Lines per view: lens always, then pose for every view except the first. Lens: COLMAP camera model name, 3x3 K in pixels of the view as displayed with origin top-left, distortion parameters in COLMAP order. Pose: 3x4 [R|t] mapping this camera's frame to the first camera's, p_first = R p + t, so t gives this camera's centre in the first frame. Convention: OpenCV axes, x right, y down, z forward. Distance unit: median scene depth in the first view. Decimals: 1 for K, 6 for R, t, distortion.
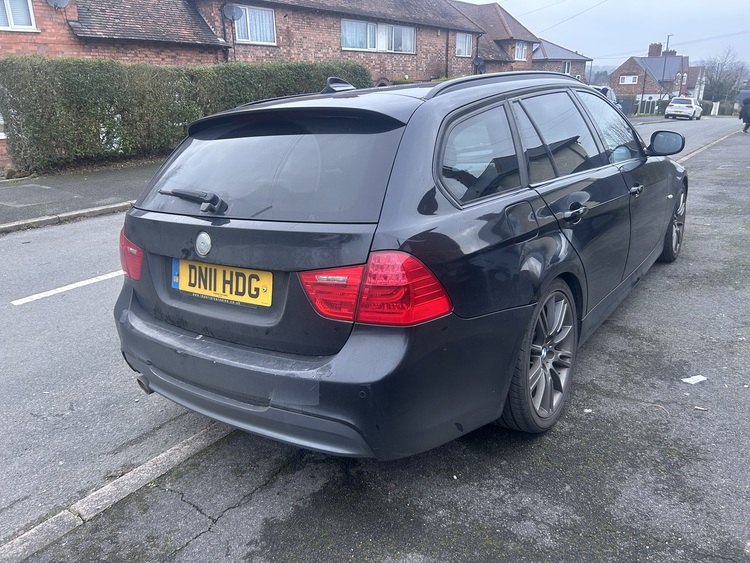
lens RADIAL K [[581.2, 0, 377.2], [0, 581.2, 279.3], [0, 0, 1]] dist [0.049622, -0.042453]
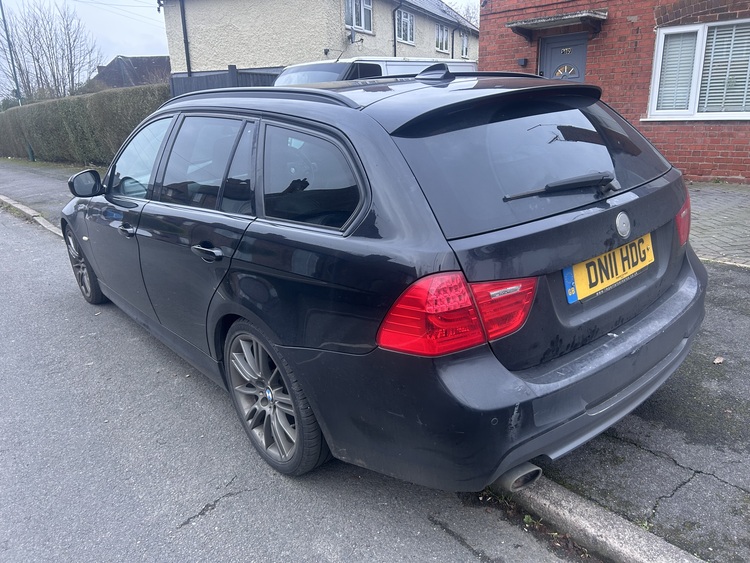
lens RADIAL K [[581.2, 0, 374.6], [0, 581.2, 283.7], [0, 0, 1]] dist [0.049622, -0.042453]
pose [[0.220509, -0.268893, 0.937589, -1.195600], [0.321572, 0.927548, 0.190383, -0.258846], [-0.920851, 0.259521, 0.291001, 1.053728]]
